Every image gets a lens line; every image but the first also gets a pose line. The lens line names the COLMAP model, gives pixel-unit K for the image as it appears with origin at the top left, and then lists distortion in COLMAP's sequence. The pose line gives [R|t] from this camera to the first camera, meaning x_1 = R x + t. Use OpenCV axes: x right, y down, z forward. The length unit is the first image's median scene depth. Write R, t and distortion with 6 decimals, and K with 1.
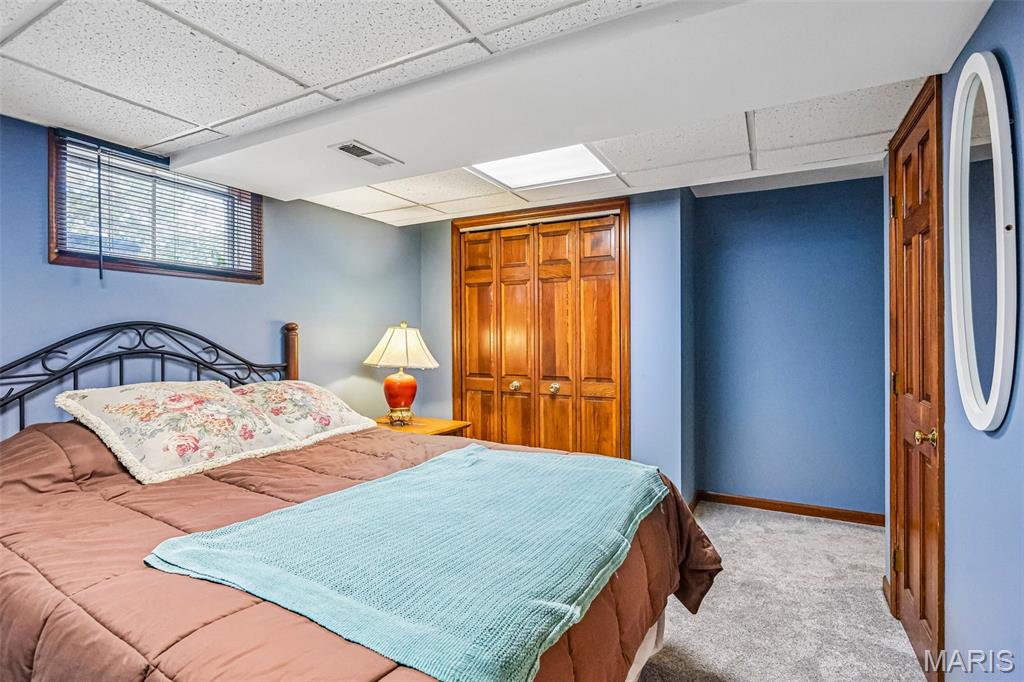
lens RADIAL K [[504.9, 0, 513.6], [0, 504.9, 340.9], [0, 0, 1]] dist [-0.009608, 0.001779]
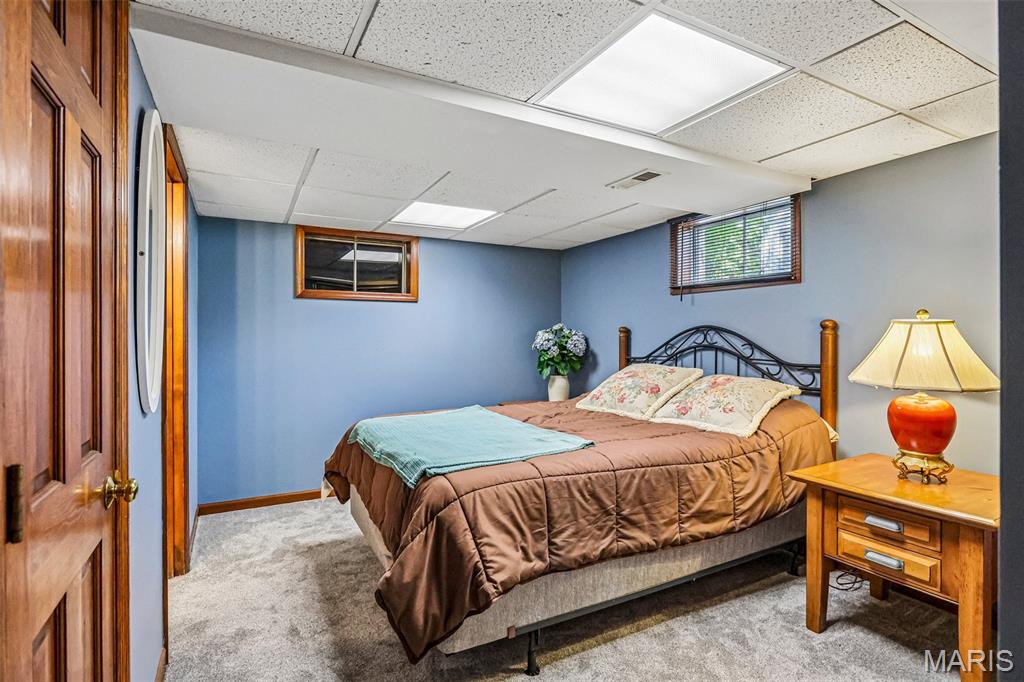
lens RADIAL K [[504.9, 0, 516.0], [0, 504.9, 336.9], [0, 0, 1]] dist [-0.009608, 0.001779]
pose [[-0.559618, 0.005081, -0.828735, 0.711530], [-0.000503, 0.999979, 0.006471, -0.013217], [0.828751, 0.004038, -0.559603, 1.210579]]
